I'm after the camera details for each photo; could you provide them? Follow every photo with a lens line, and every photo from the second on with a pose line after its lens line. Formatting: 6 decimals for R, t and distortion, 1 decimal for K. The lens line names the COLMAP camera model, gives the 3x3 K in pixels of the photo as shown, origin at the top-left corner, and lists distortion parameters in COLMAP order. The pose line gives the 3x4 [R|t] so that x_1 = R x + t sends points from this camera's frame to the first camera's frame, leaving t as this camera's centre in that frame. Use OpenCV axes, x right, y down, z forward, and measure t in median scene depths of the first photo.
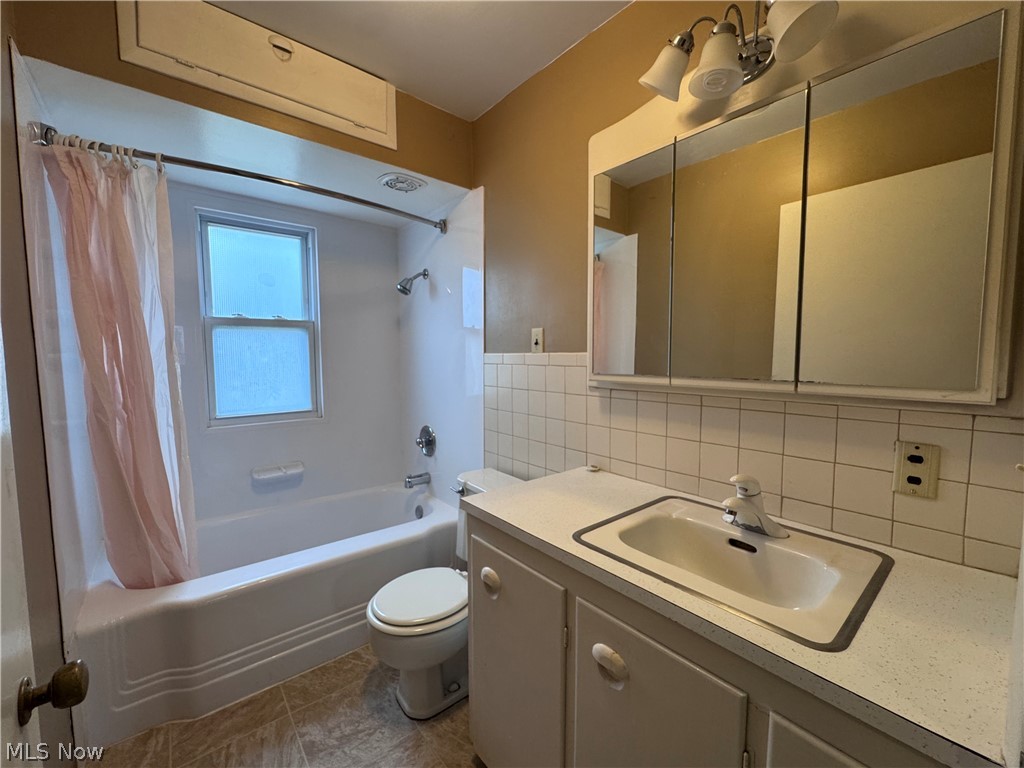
lens RADIAL K [[416.1, 0, 512.0], [0, 416.1, 384.0], [0, 0, 1]] dist [-0.001464, -0.000103]
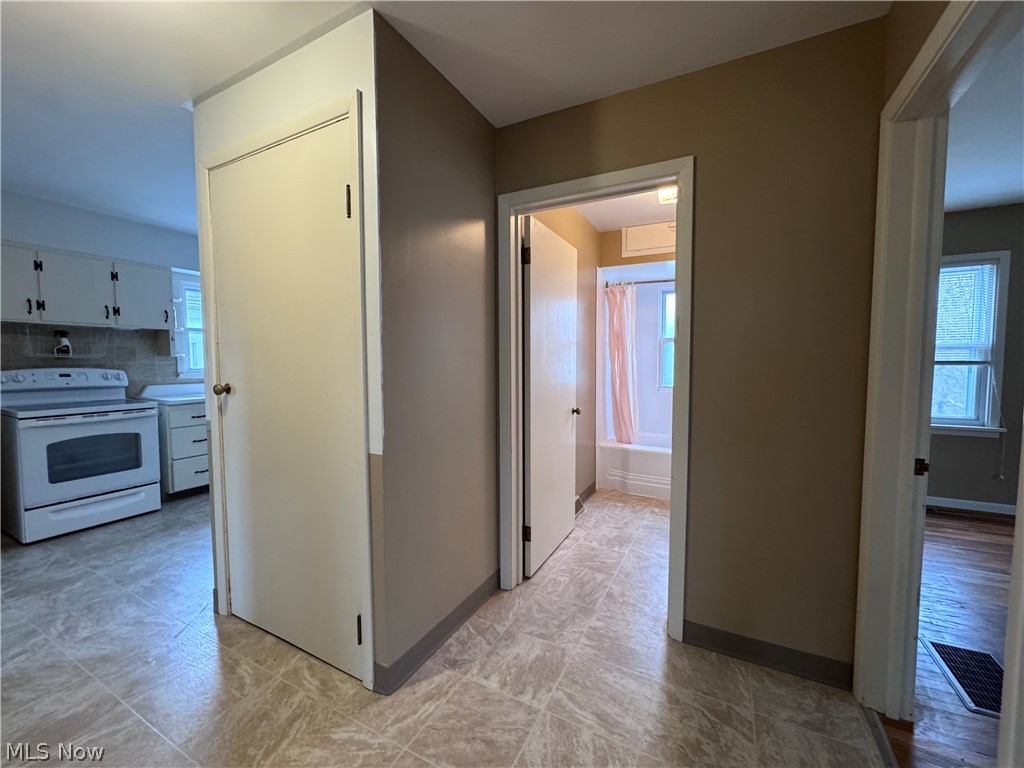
lens RADIAL K [[409.4, 0, 512.0], [0, 409.4, 384.0], [0, 0, 1]] dist [-0.000439, -0.000117]
pose [[0.383950, 0.057325, -0.921573, 1.369659], [-0.060897, 0.997470, 0.036675, 0.058909], [0.921344, 0.042040, 0.386469, -0.745602]]
